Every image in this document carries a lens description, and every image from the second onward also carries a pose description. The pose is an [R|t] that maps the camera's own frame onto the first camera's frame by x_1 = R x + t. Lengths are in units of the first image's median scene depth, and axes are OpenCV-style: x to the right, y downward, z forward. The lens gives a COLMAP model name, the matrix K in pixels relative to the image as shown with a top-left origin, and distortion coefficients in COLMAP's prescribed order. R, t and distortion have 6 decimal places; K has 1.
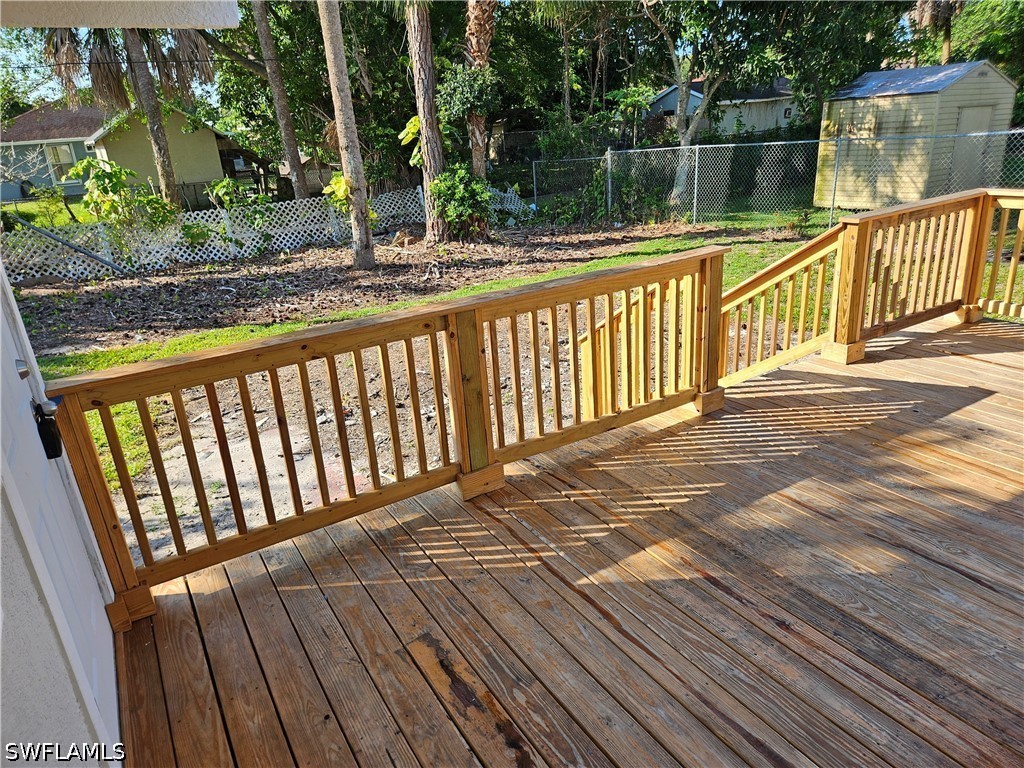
lens RADIAL K [[682.9, 0, 514.8], [0, 682.9, 384.9], [0, 0, 1]] dist [0.075942, -0.066353]
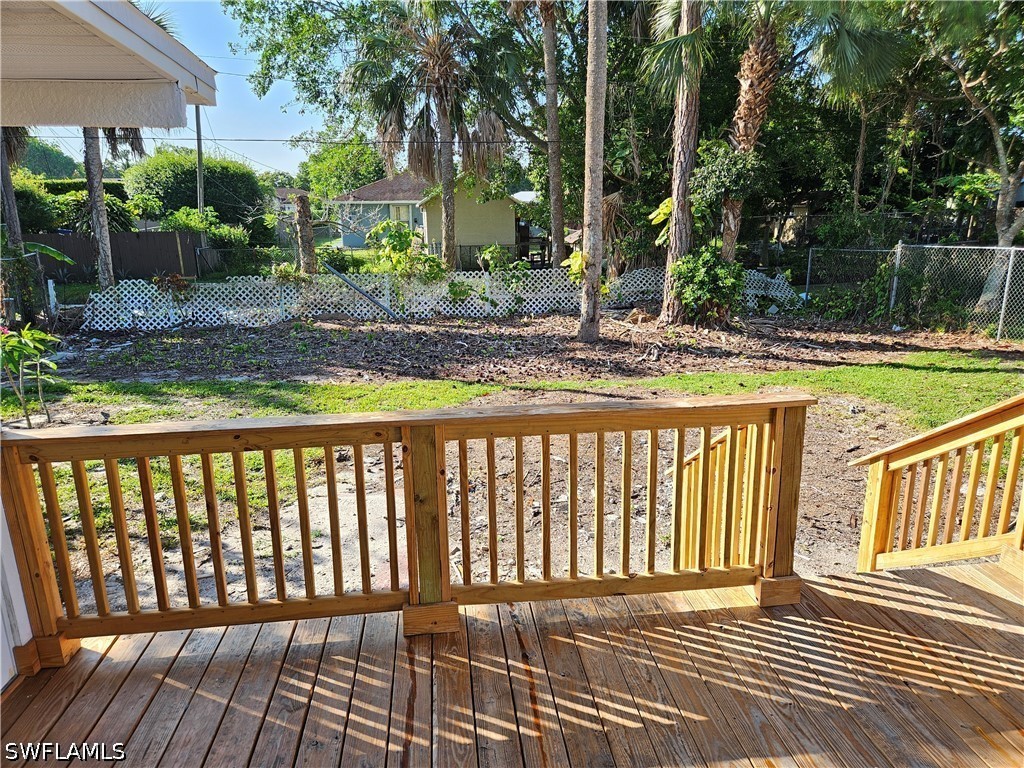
lens RADIAL K [[682.9, 0, 516.4], [0, 682.9, 385.1], [0, 0, 1]] dist [0.075942, -0.066353]
pose [[0.909133, 0.156680, -0.385913, 0.085896], [-0.192897, 0.979578, -0.056721, -0.030356], [0.369145, 0.126008, 0.920790, 0.049223]]
